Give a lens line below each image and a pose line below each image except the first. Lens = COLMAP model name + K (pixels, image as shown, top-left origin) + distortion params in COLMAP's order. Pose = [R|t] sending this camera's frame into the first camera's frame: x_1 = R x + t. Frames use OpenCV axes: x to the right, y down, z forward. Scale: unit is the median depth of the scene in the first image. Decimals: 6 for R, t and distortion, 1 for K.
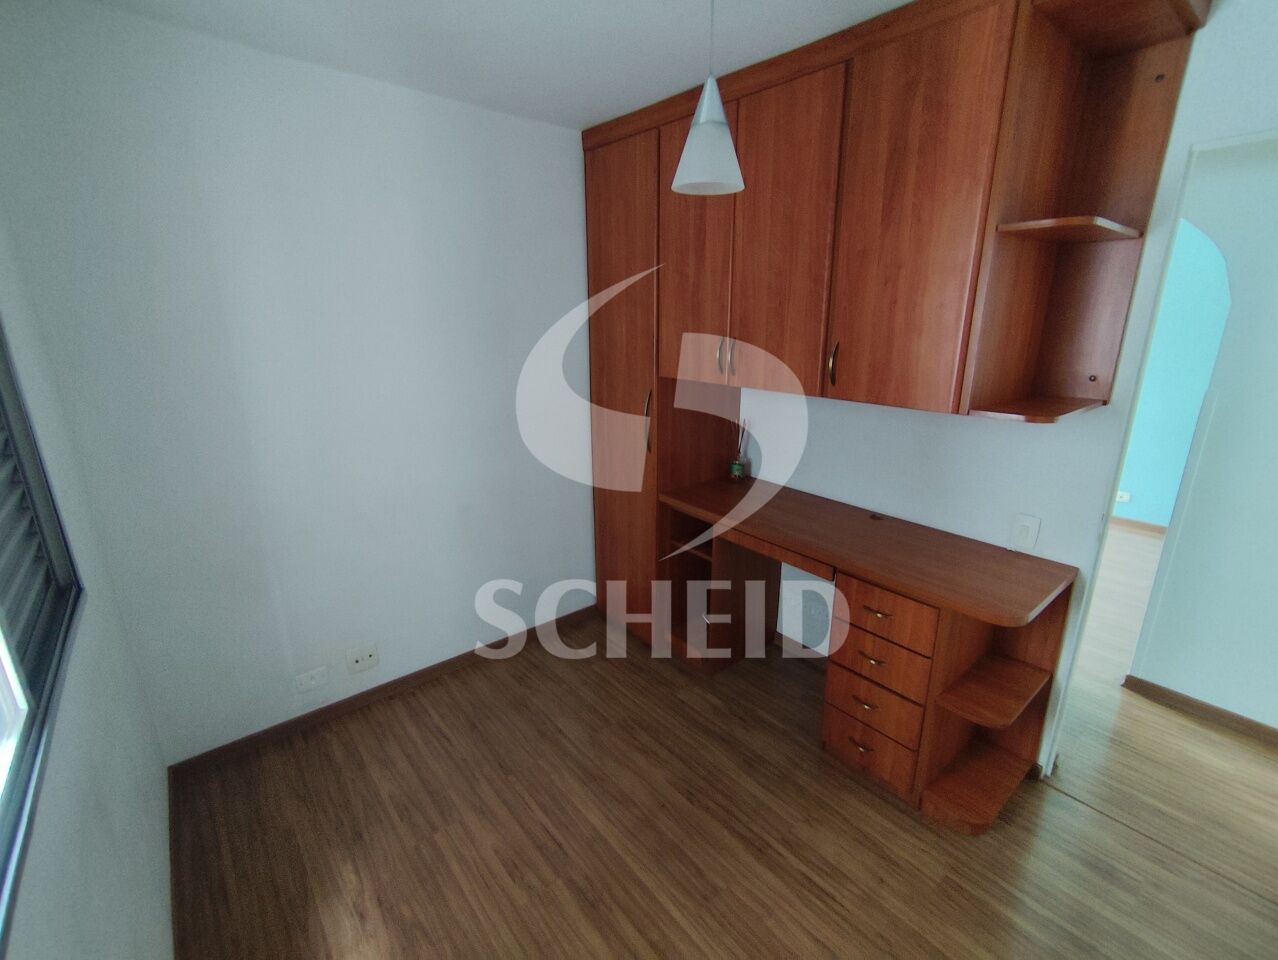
lens RADIAL K [[577.1, 0, 643.2], [0, 577.1, 477.1], [0, 0, 1]] dist [-0.016879, 0.011699]
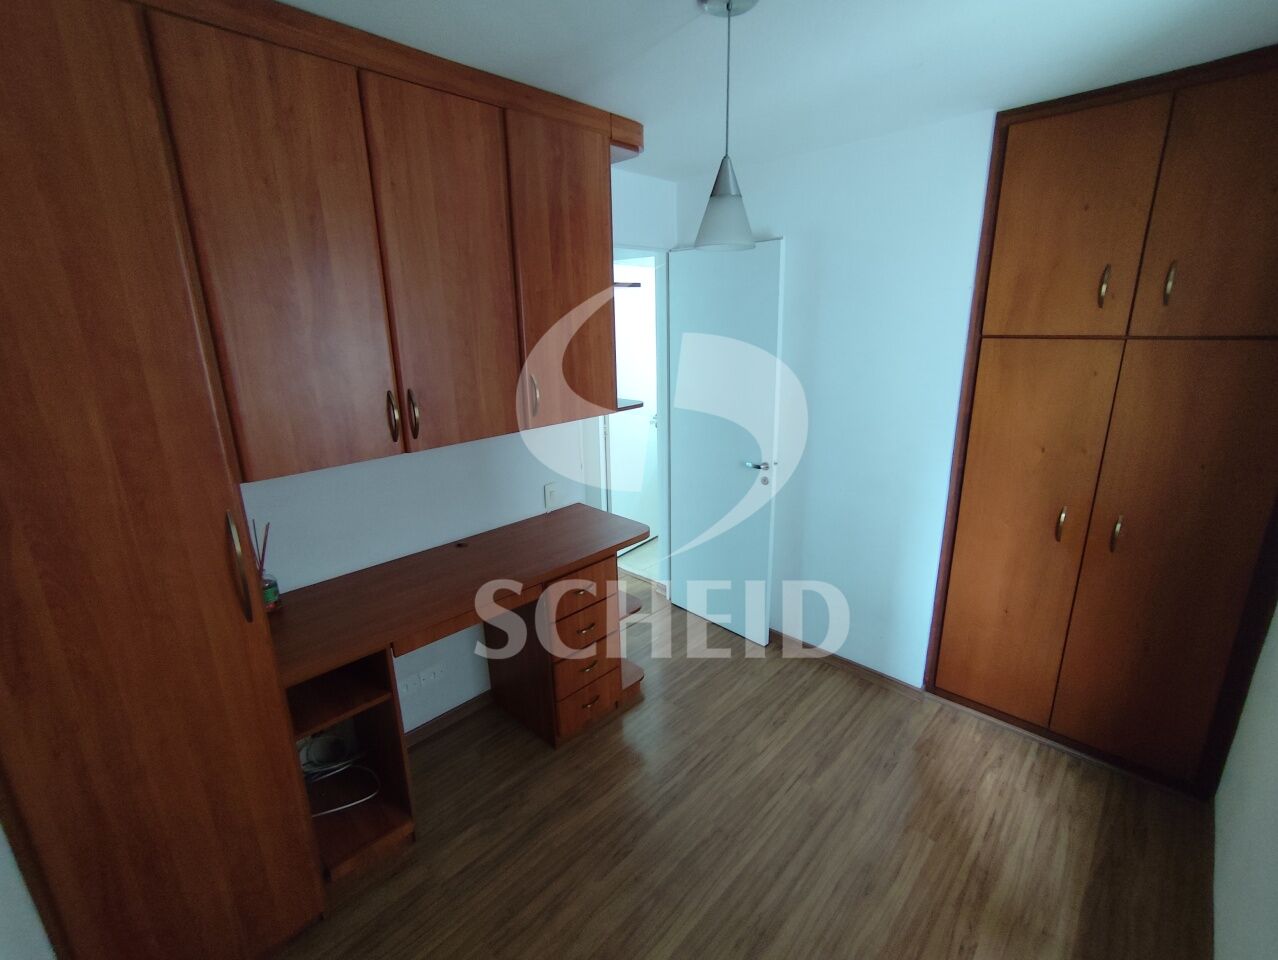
lens RADIAL K [[577.1, 0, 642.2], [0, 577.1, 478.6], [0, 0, 1]] dist [-0.016879, 0.011699]
pose [[-0.114894, -0.262865, 0.957967, -0.792102], [0.293517, 0.912313, 0.285540, -0.321797], [-0.949024, 0.313986, -0.027664, 0.945083]]
